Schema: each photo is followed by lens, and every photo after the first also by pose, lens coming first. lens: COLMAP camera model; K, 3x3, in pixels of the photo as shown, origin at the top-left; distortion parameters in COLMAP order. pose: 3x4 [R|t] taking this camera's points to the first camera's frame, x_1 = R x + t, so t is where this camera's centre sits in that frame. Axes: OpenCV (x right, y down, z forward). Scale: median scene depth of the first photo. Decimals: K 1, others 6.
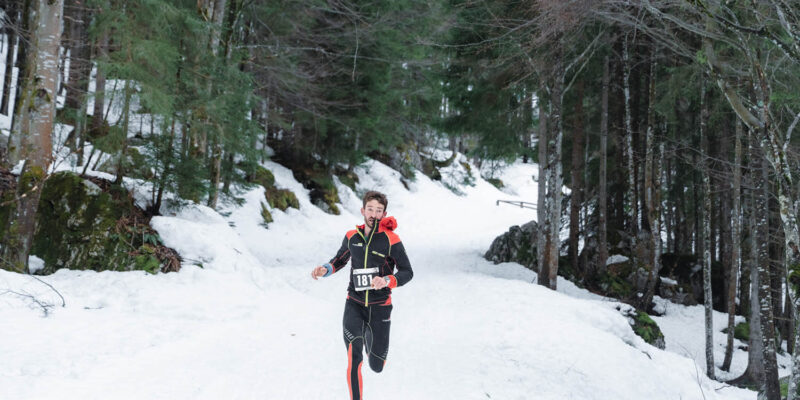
lens RADIAL K [[2371.7, 0, 400.5], [0, 2371.7, 202.9], [0, 0, 1]] dist [-0.077610, 0.000000]
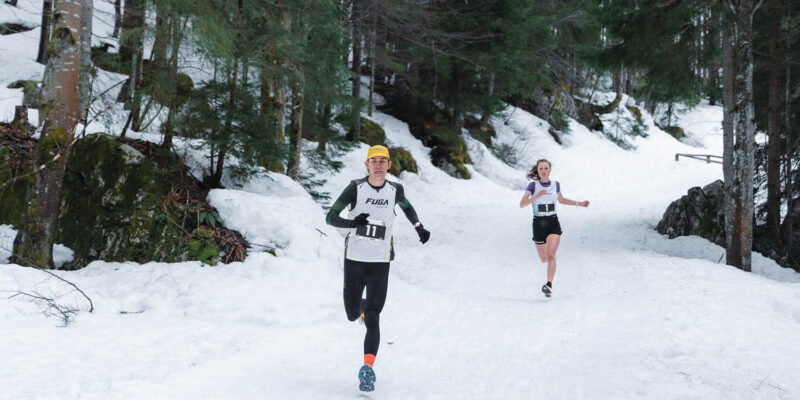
lens RADIAL K [[2371.7, 0, 399.2], [0, 2371.7, 194.9], [0, 0, 1]] dist [-0.077610, 0.000000]
pose [[0.993672, -0.025665, -0.109346, 0.037215], [0.027671, 0.999475, 0.016867, -0.003552], [0.108856, -0.019786, 0.993861, 0.231602]]
